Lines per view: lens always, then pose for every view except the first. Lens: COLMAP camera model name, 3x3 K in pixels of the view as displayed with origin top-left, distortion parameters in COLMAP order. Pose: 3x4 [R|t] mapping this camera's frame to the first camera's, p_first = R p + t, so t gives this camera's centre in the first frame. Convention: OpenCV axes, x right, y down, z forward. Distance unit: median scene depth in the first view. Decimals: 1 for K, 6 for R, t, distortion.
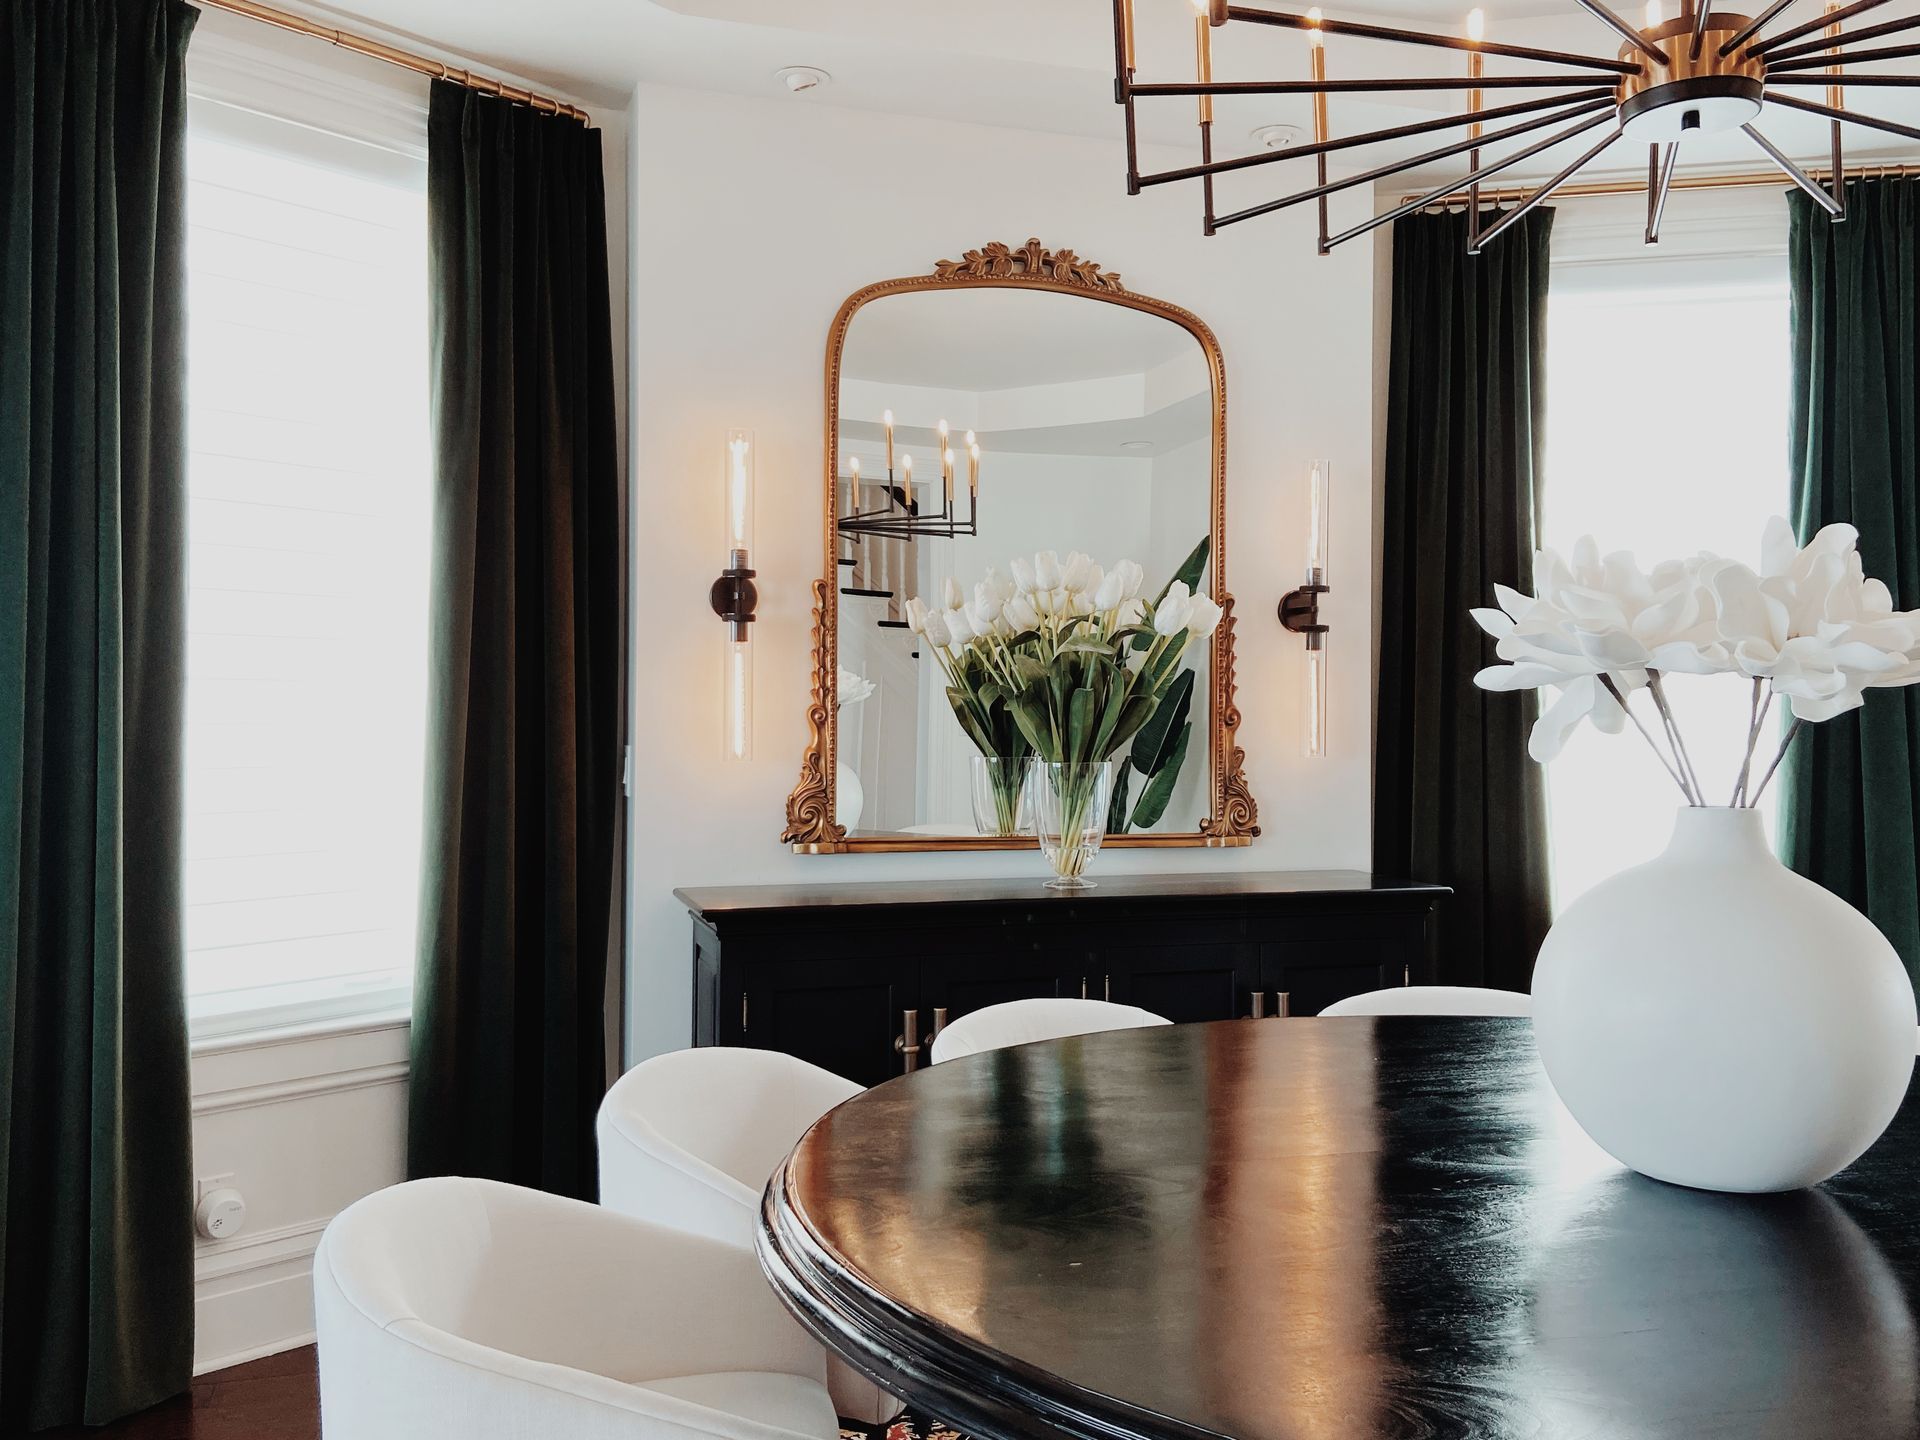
lens RADIAL K [[1499.2, 0, 944.7], [0, 1499.2, 786.0], [0, 0, 1]] dist [0.008201, -0.001135]
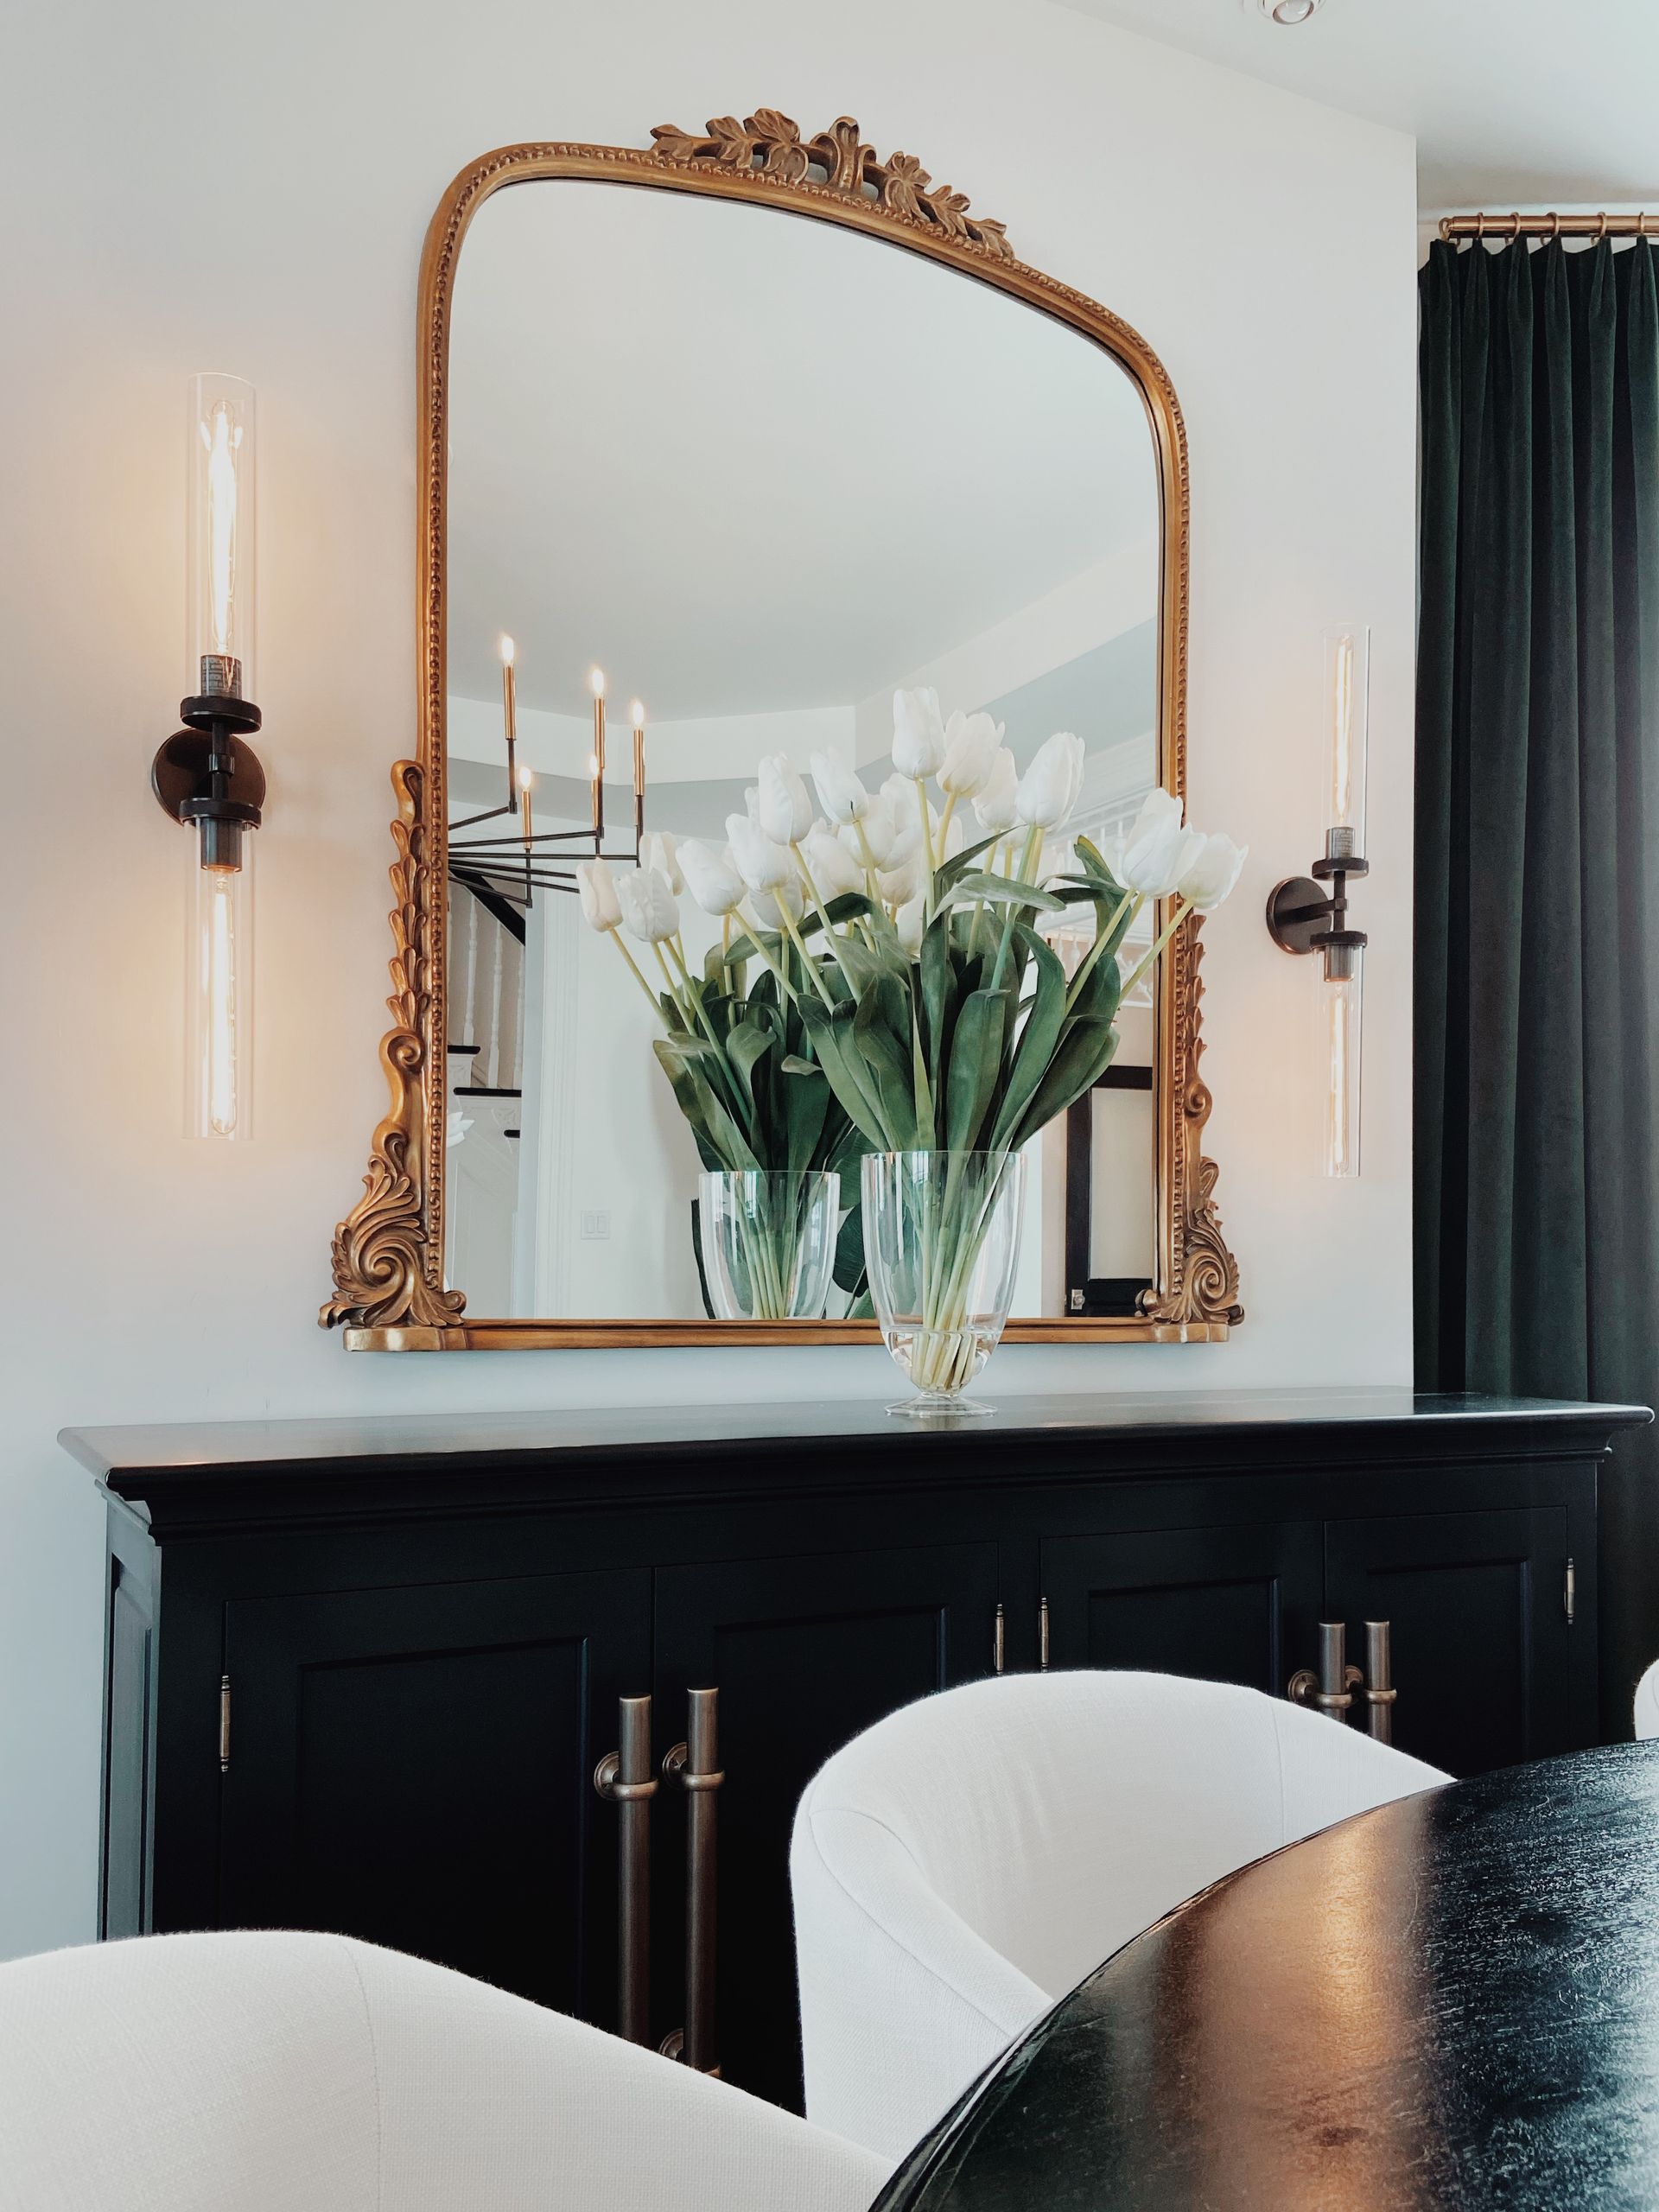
lens RADIAL K [[1791.7, 0, 871.3], [0, 1791.7, 1281.0], [0, 0, 1]] dist [0.112312, -0.151522]
pose [[0.980791, 0.002113, 0.195052, -0.051392], [0.005011, 0.999338, -0.036024, 0.044264], [-0.194999, 0.036310, 0.980131, 0.423440]]
